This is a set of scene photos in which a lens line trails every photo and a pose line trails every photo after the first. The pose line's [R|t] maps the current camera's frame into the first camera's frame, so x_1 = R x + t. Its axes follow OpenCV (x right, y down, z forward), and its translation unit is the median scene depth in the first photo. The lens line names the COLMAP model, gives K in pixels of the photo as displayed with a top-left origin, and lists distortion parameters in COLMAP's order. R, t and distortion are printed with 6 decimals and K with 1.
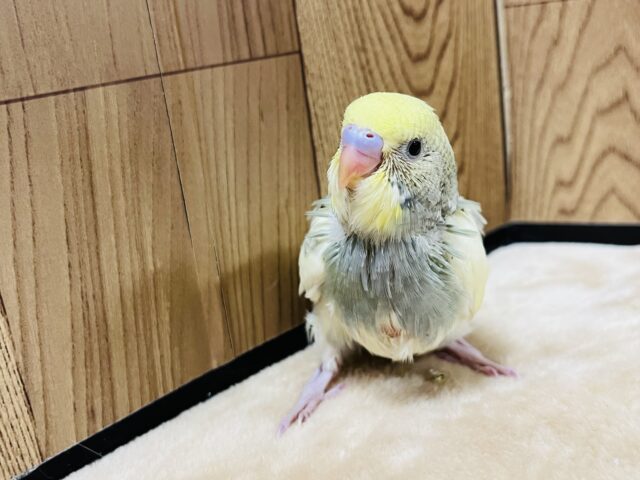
lens RADIAL K [[749.0, 0, 320.0], [0, 749.0, 240.0], [0, 0, 1]] dist [0.004973, -0.039293]
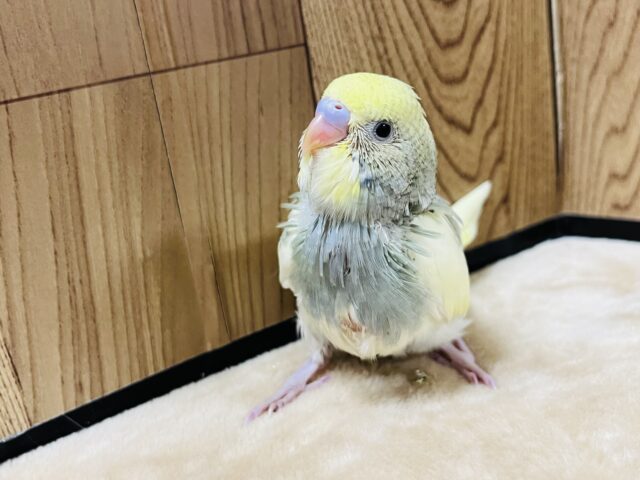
lens RADIAL K [[749.0, 0, 320.0], [0, 749.0, 240.0], [0, 0, 1]] dist [0.004973, -0.039293]
pose [[0.976538, 0.053777, -0.208522, 0.223514], [-0.040321, 0.996853, 0.068254, -0.062399], [0.211536, -0.058245, 0.975633, 0.014833]]
